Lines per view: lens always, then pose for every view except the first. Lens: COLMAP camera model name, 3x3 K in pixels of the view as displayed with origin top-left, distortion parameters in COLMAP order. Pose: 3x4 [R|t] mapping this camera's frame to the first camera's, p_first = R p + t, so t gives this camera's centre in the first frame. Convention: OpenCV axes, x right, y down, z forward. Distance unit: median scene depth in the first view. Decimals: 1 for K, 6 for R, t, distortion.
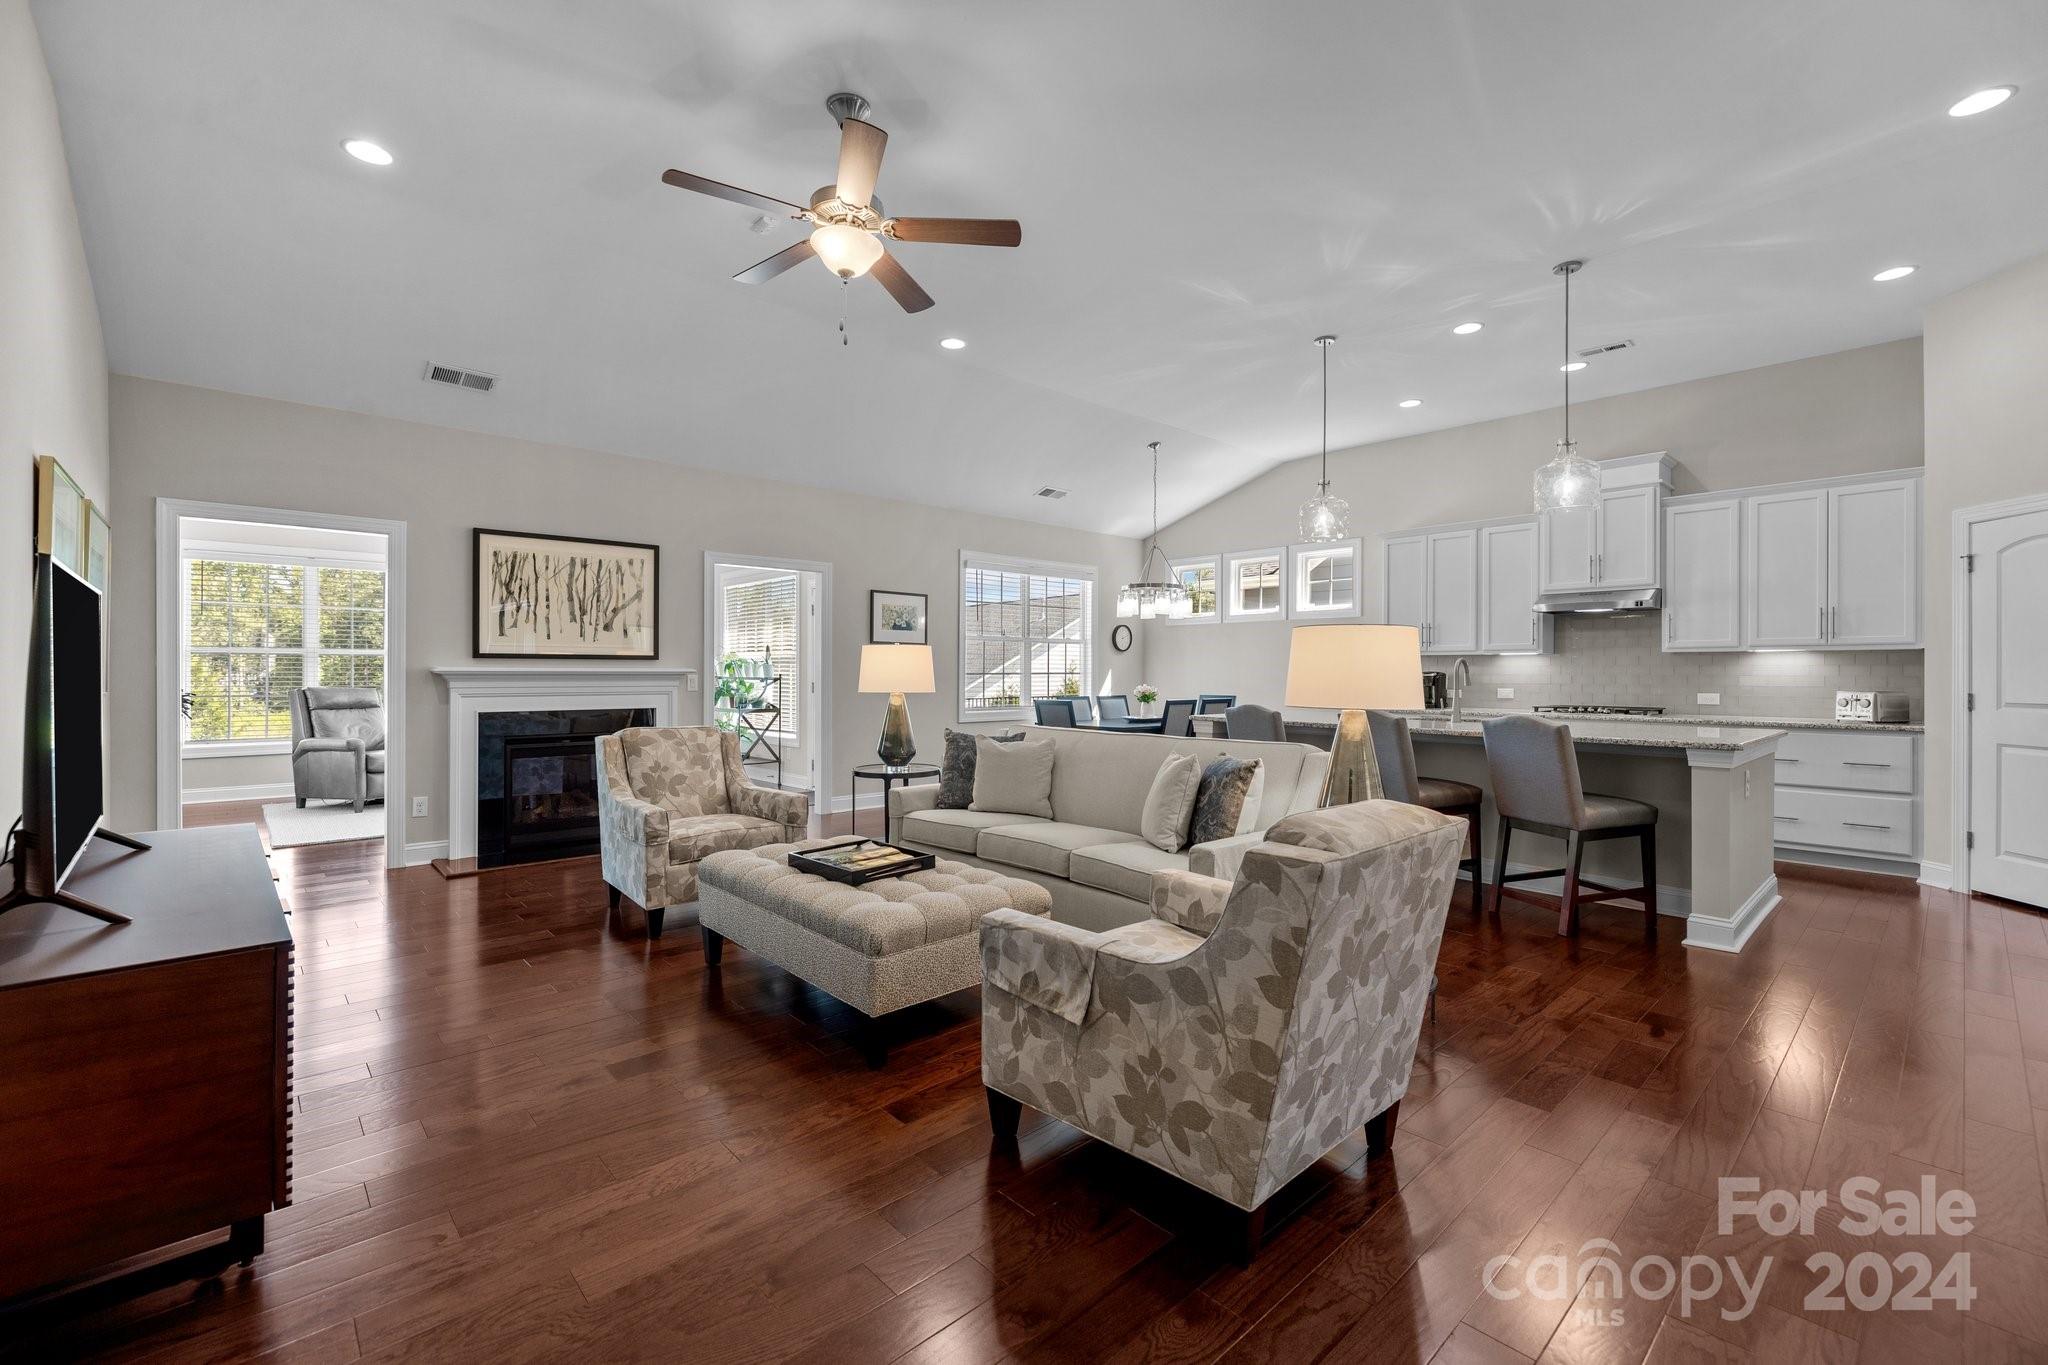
lens RADIAL K [[860.2, 0, 1013.2], [0, 860.2, 673.0], [0, 0, 1]] dist [-0.002567, -0.000113]
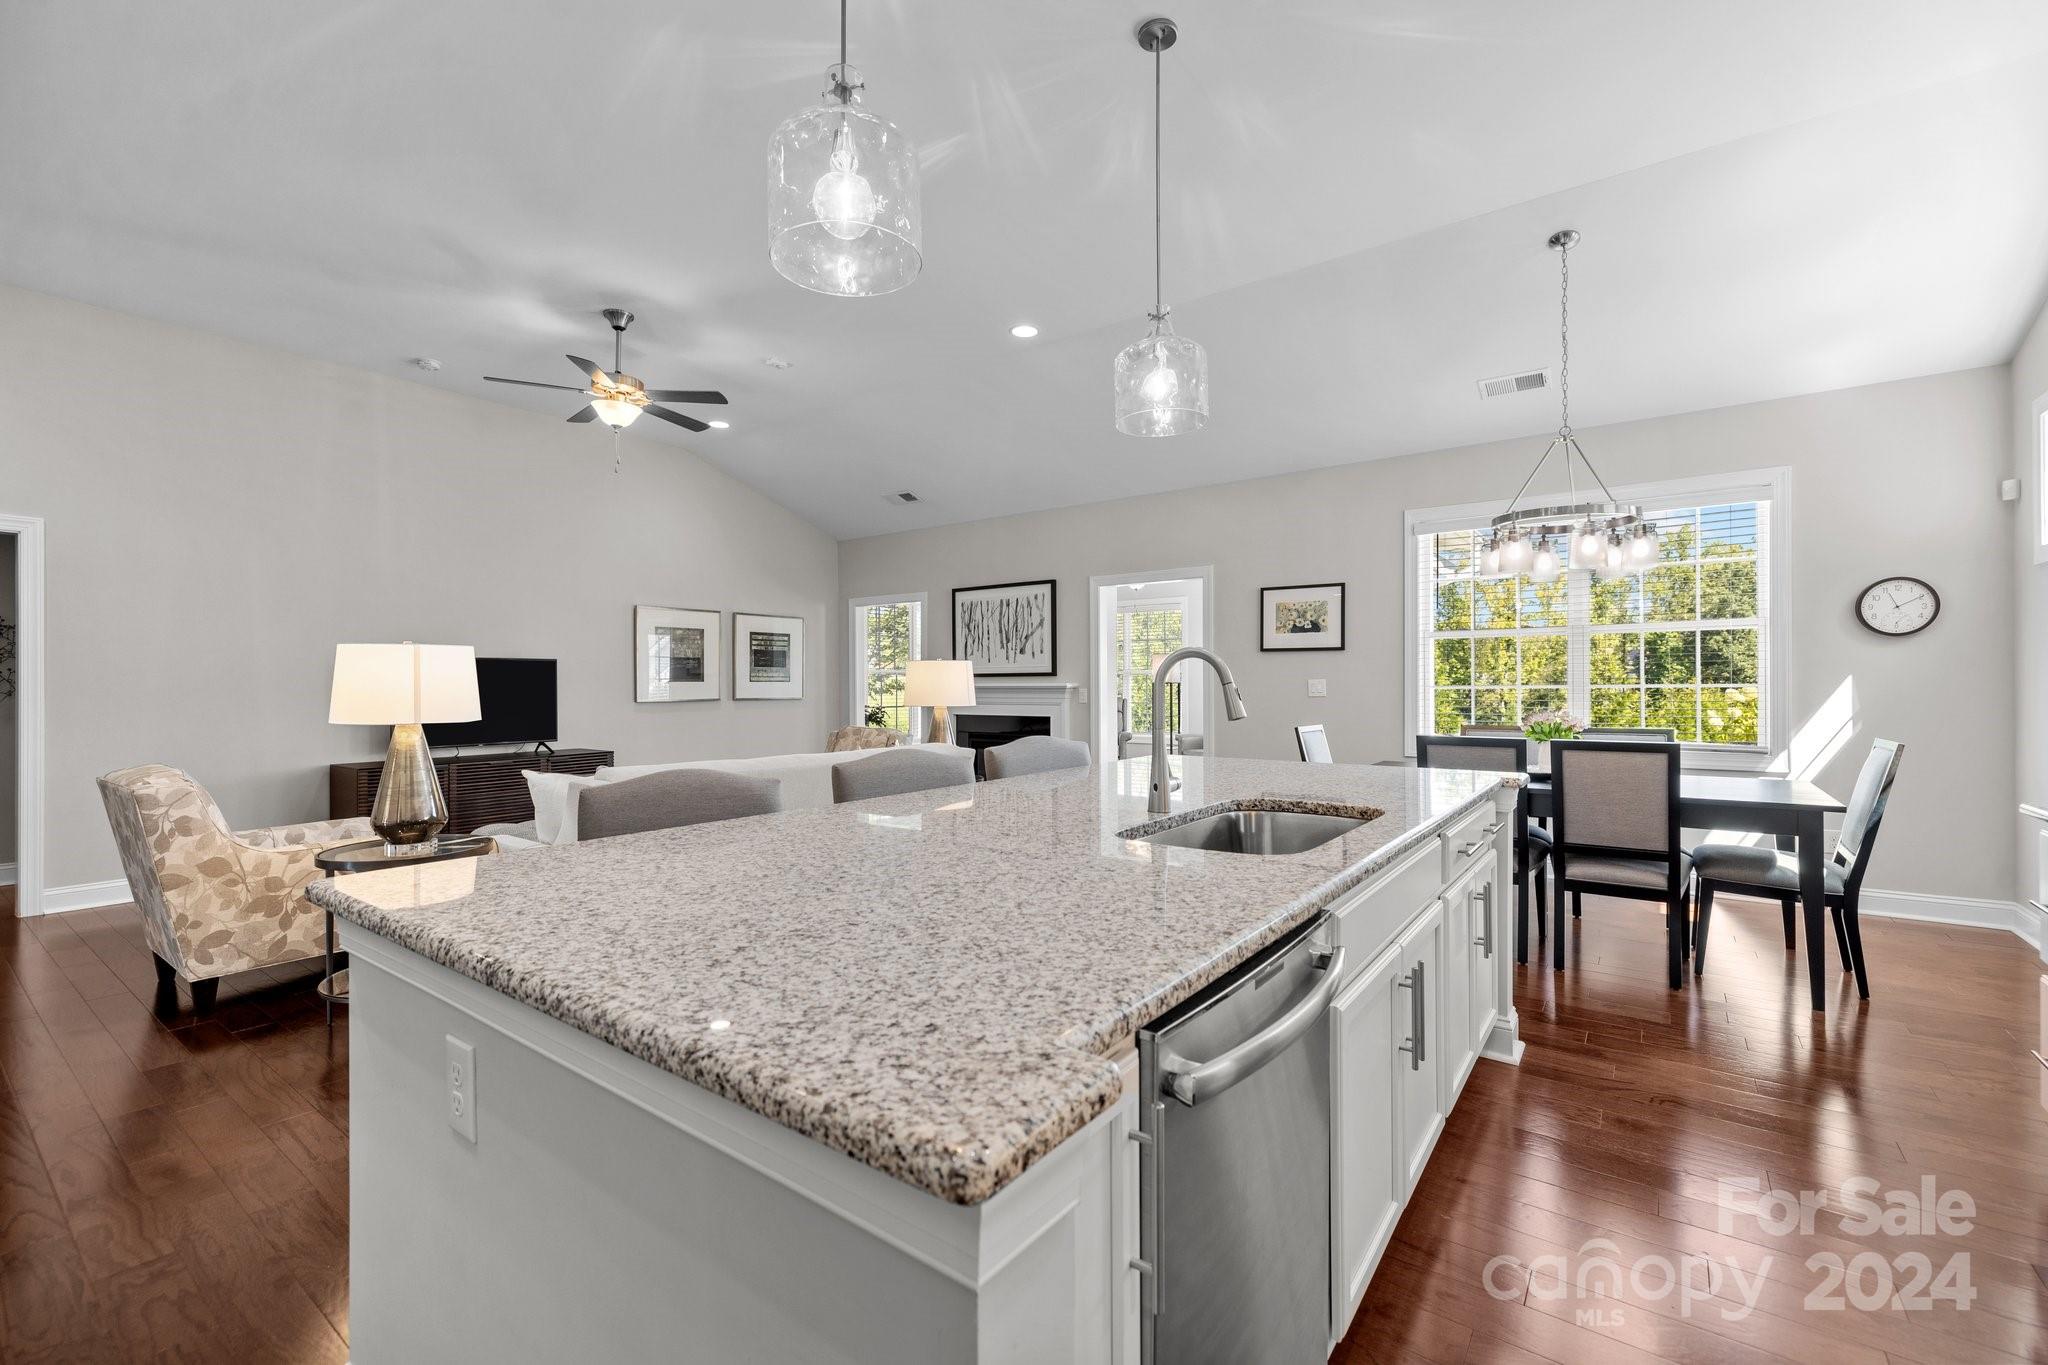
lens RADIAL K [[860.2, 0, 1017.1], [0, 860.2, 685.6], [0, 0, 1]] dist [-0.002567, -0.000113]
pose [[0.191263, -0.003555, -0.981532, 0.789187], [0.001352, 0.999993, -0.003358, 0.001943], [0.981538, -0.000685, 0.191266, 0.771936]]
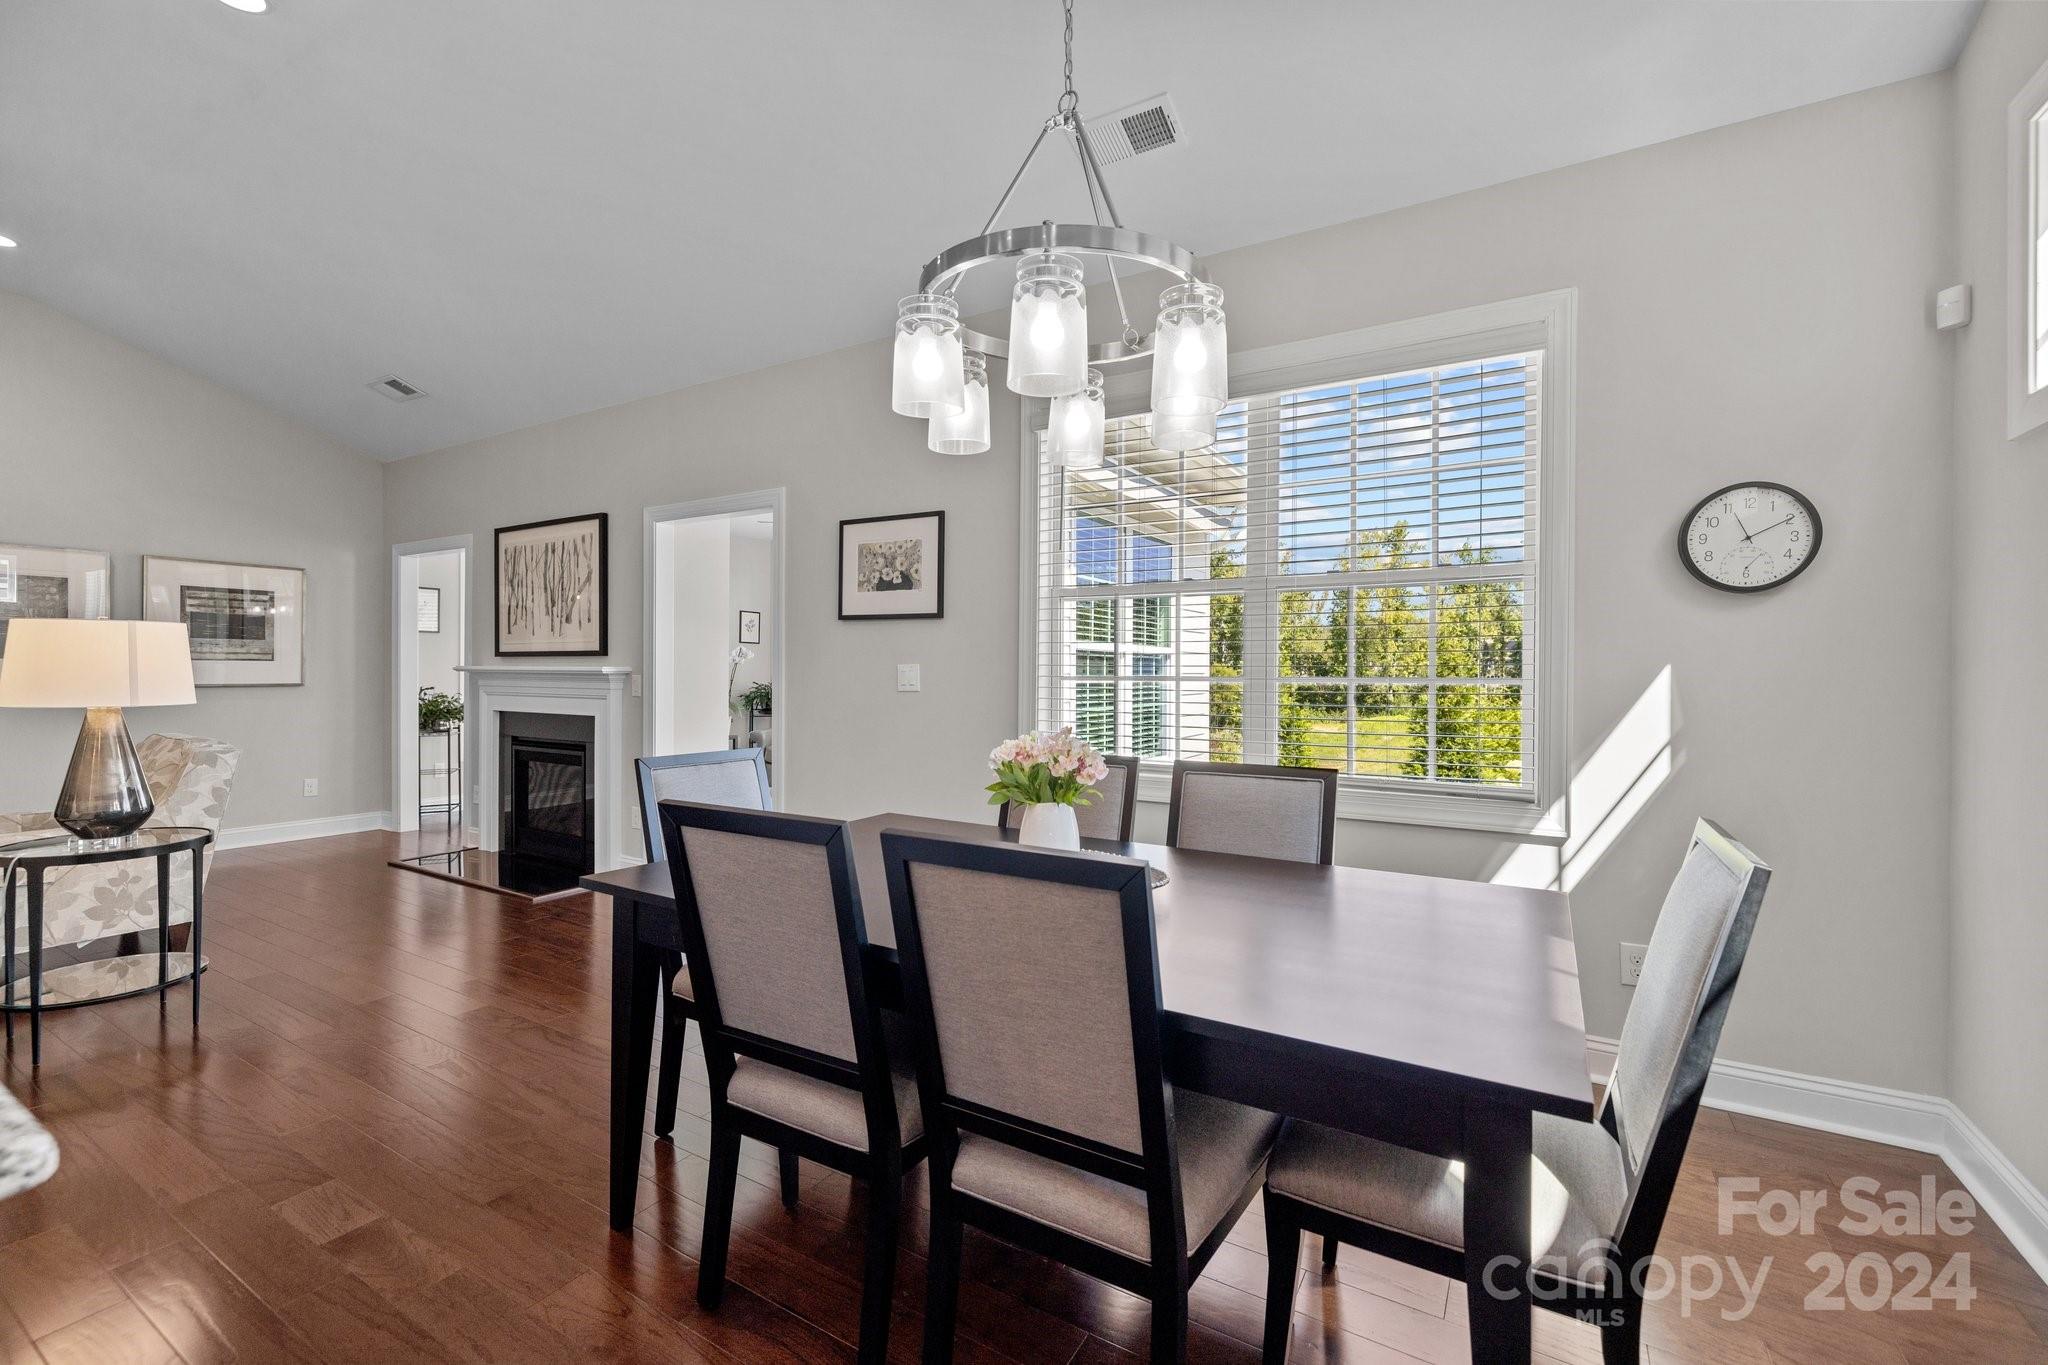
lens RADIAL K [[860.2, 0, 1022.4], [0, 860.2, 675.3], [0, 0, 1]] dist [-0.002567, -0.000113]
pose [[0.288998, 0.003994, -0.957321, 0.493931], [-0.007635, 0.999969, 0.001867, -0.001902], [0.957299, 0.006770, 0.289019, 1.219755]]
